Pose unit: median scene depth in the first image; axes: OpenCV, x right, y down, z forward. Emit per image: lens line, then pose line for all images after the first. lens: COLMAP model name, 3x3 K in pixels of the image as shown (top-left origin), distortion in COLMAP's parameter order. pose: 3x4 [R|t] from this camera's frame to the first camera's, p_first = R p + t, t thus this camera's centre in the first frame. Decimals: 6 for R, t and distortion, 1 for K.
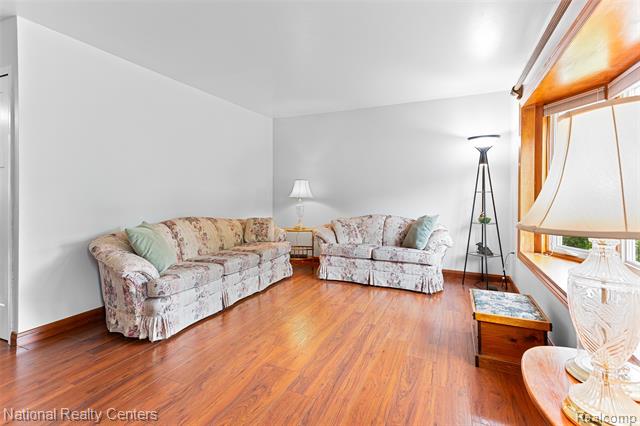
lens RADIAL K [[307.1, 0, 321.2], [0, 307.1, 202.4], [0, 0, 1]] dist [0.027916, 0.000373]
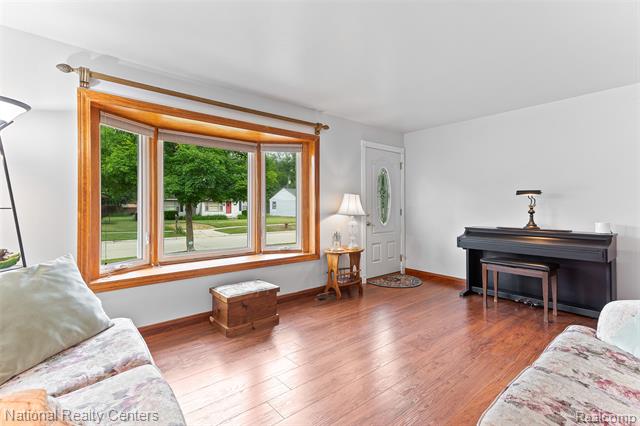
lens RADIAL K [[307.1, 0, 321.2], [0, 307.1, 202.4], [0, 0, 1]] dist [0.027916, 0.000373]
pose [[-0.904812, -0.001864, 0.425807, -0.329613], [-0.000040, 0.999991, 0.004292, -0.063163], [-0.425811, 0.003867, -0.904804, 2.260617]]
